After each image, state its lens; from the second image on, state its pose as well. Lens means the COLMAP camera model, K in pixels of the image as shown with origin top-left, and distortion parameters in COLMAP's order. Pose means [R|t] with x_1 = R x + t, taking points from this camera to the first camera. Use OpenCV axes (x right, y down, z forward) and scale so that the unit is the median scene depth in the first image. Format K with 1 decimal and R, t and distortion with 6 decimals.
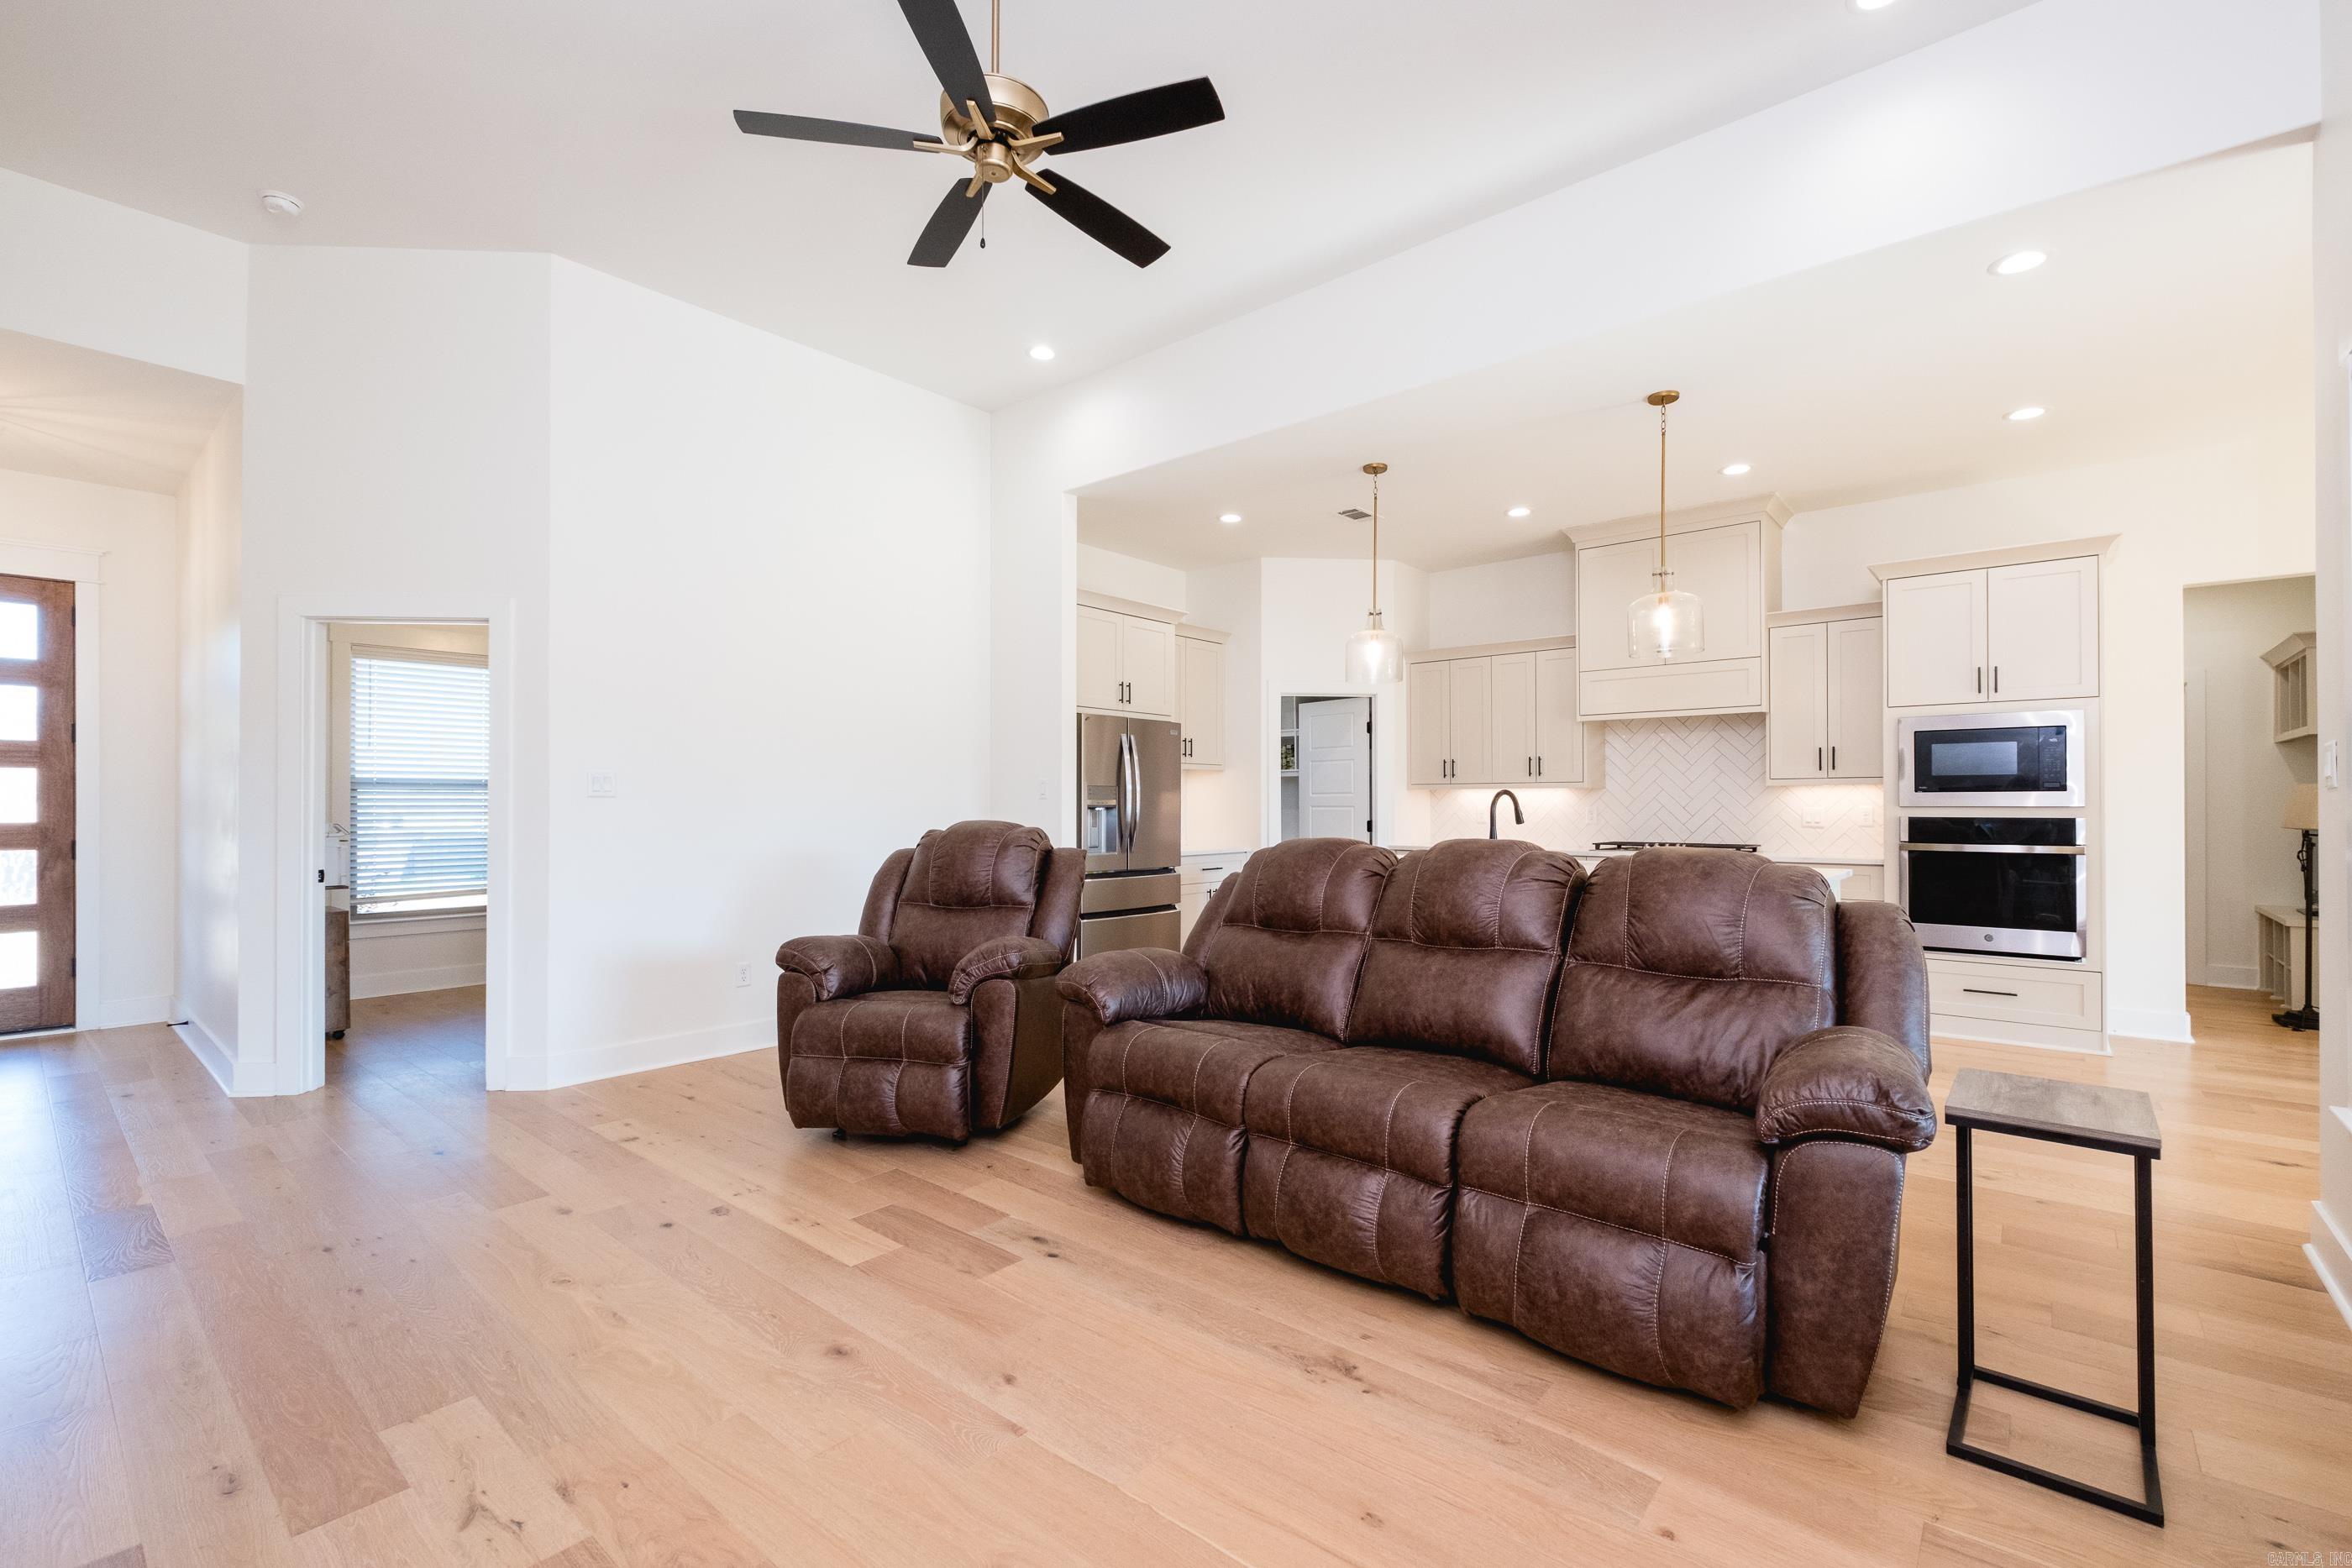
lens RADIAL K [[1004.9, 0, 1183.3], [0, 1004.9, 795.3], [0, 0, 1]] dist [-0.001129, -0.000413]
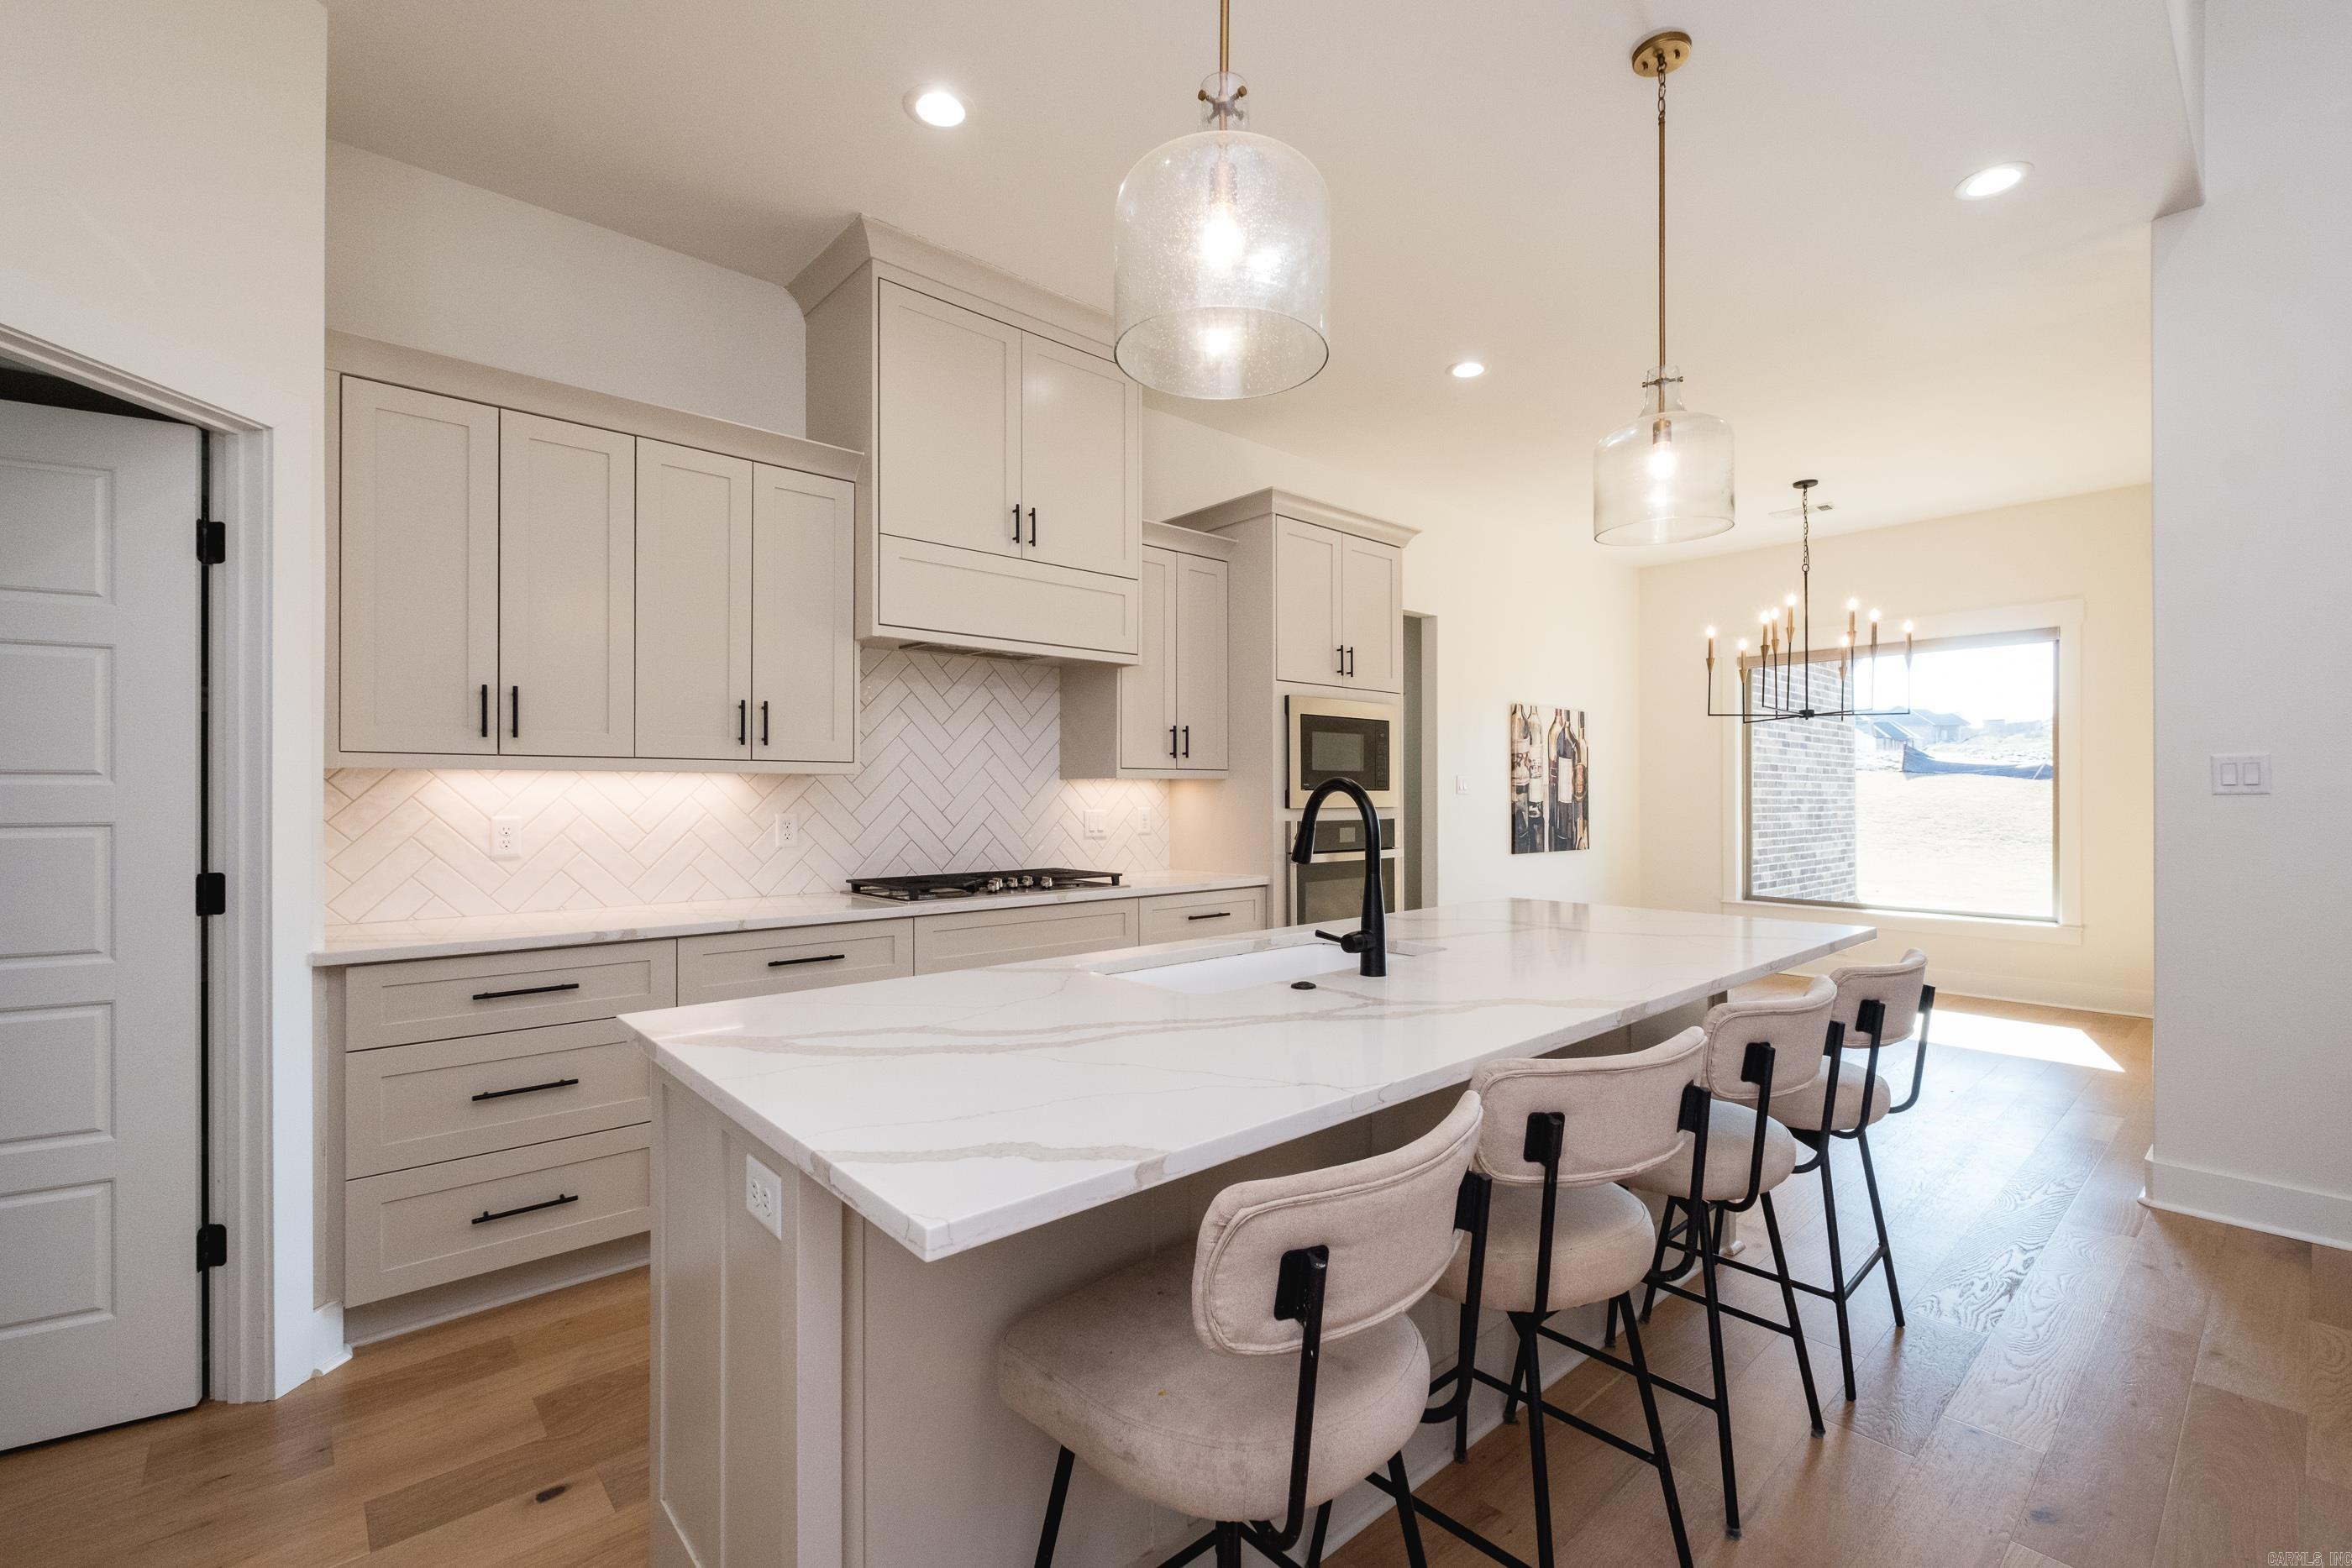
lens RADIAL K [[993.2, 0, 1175.7], [0, 993.2, 789.9], [0, 0, 1]] dist [0.000896, 0.000168]
pose [[0.136025, 0.004371, 0.990696, -0.081785], [-0.008413, 0.999959, -0.003256, -0.000003], [-0.990670, -0.007892, 0.136056, 1.210040]]
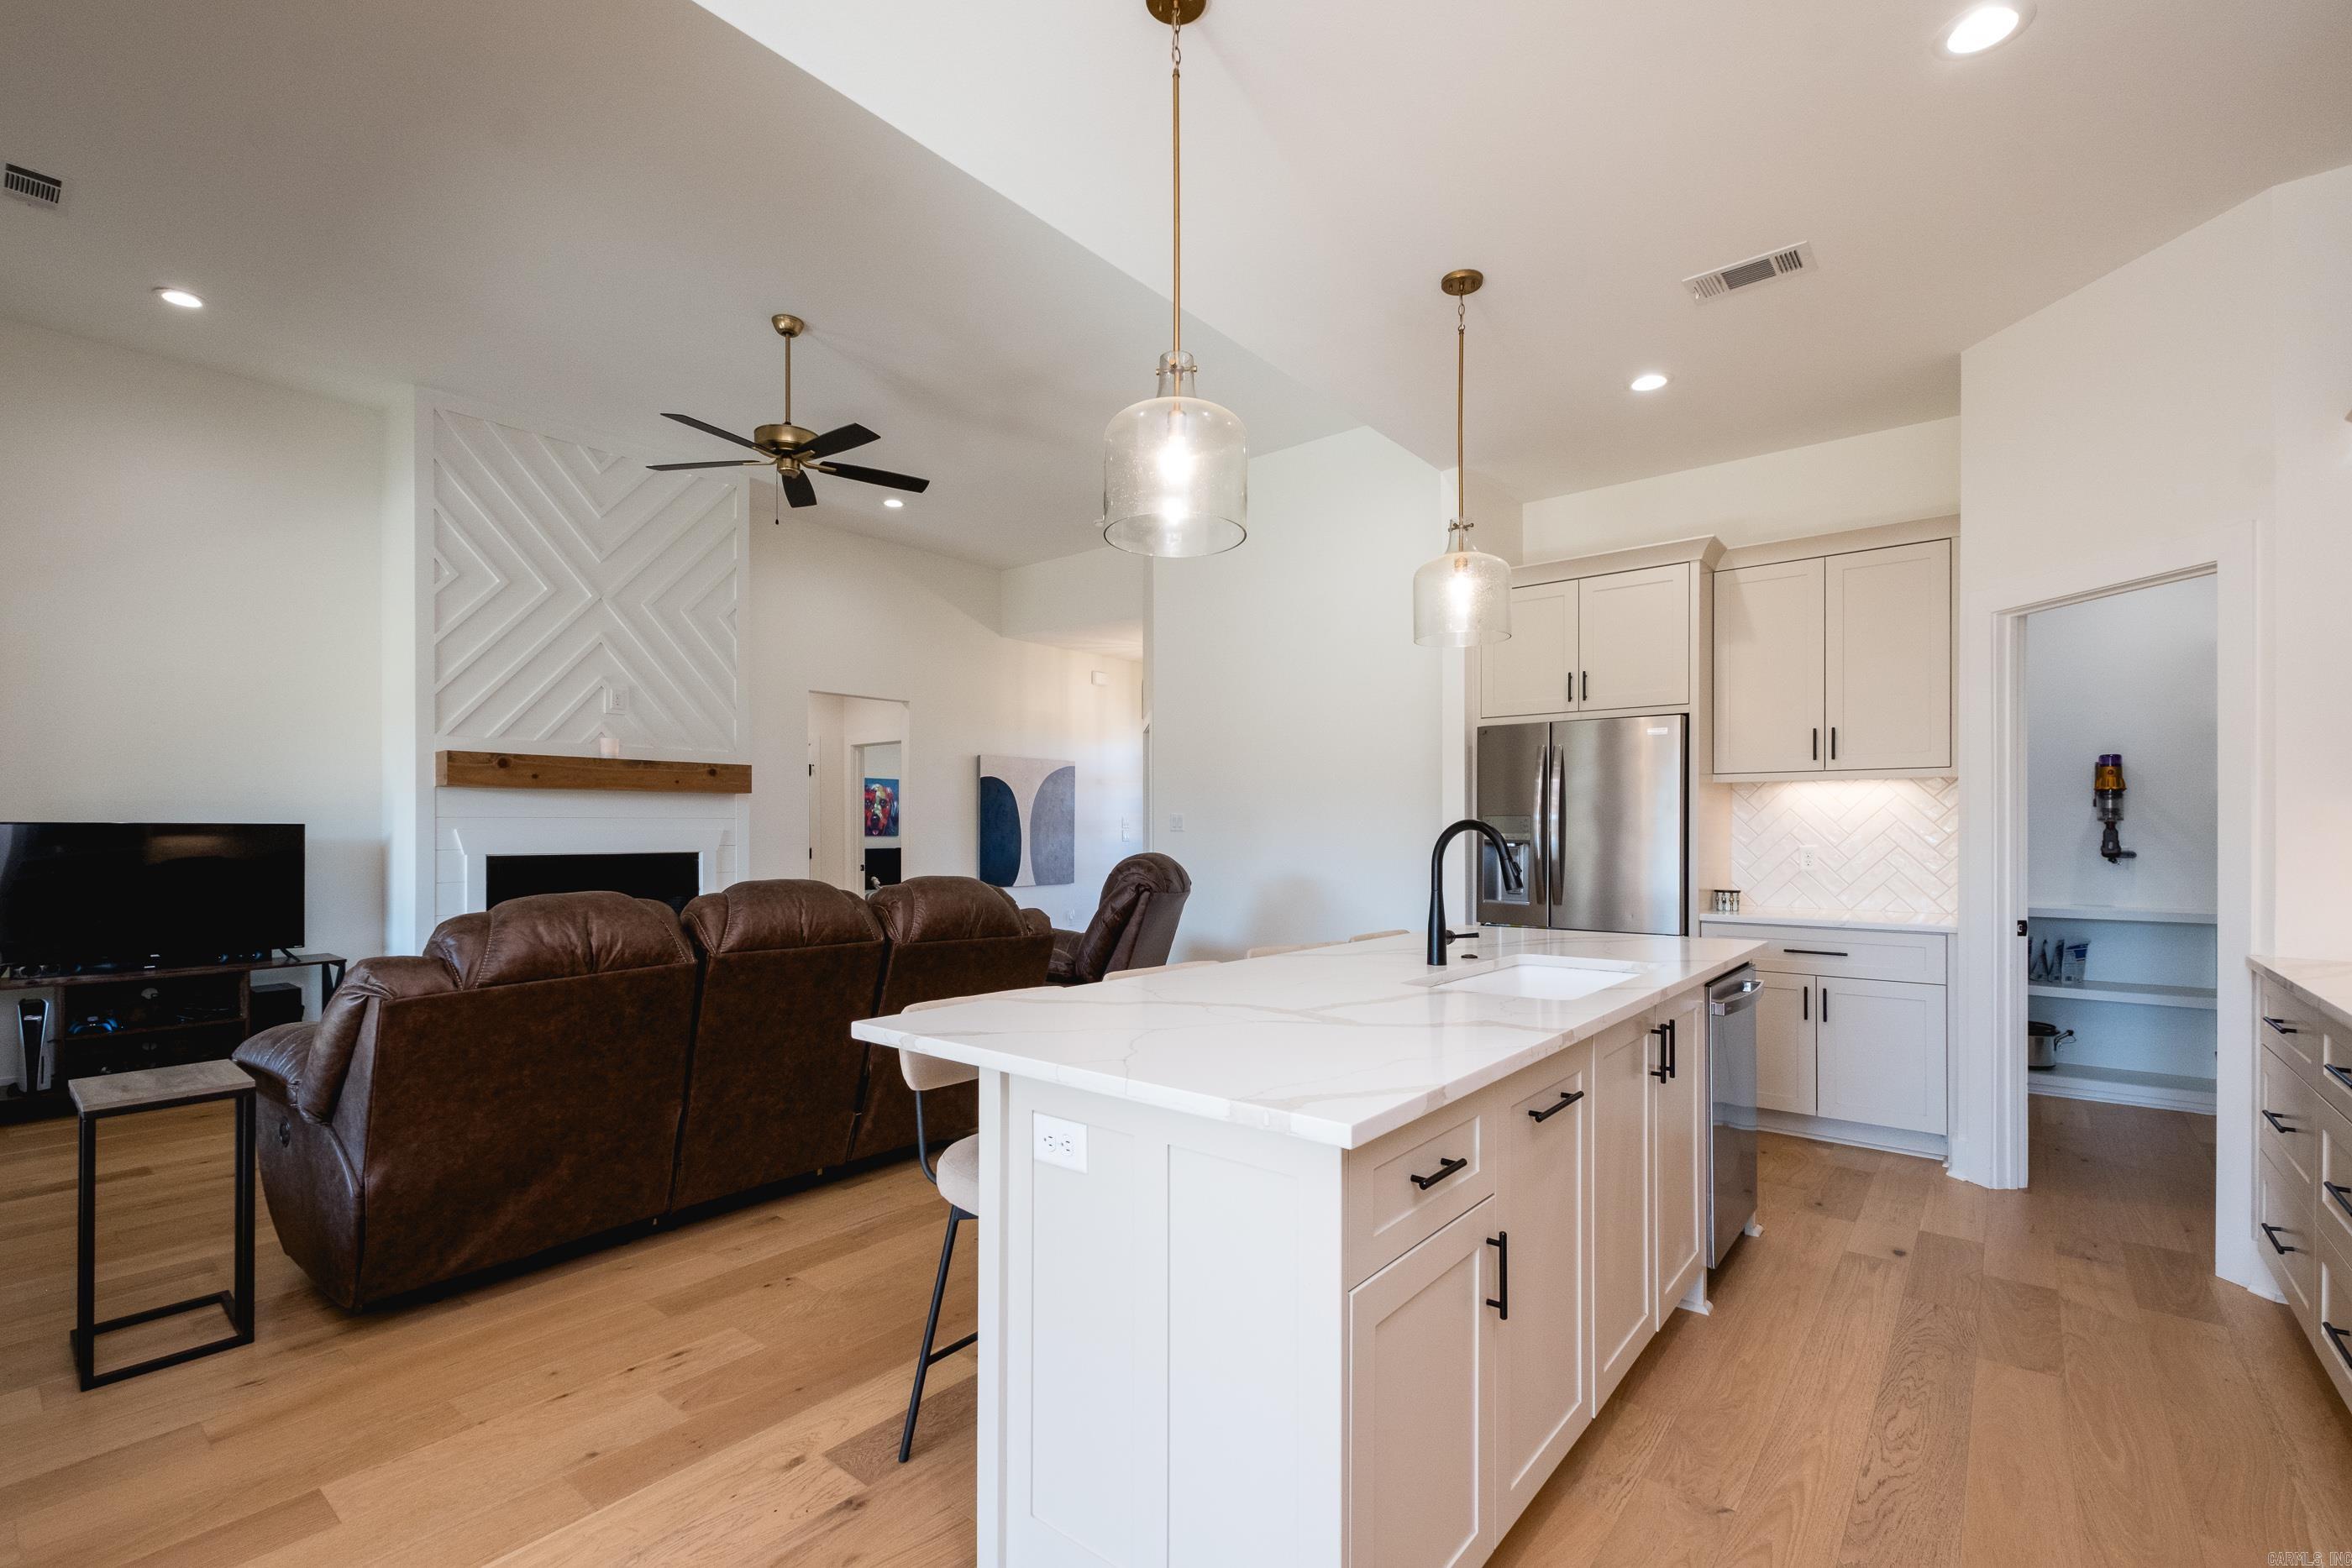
lens RADIAL K [[1018.8, 0, 1178.2], [0, 1018.8, 829.1], [0, 0, 1]] dist [0.000165, -0.000694]
pose [[0.022847, 0.001362, -0.999738, 0.978453], [0.008415, 0.999963, 0.001555, -0.002801], [0.999704, -0.008449, 0.022835, 1.011217]]
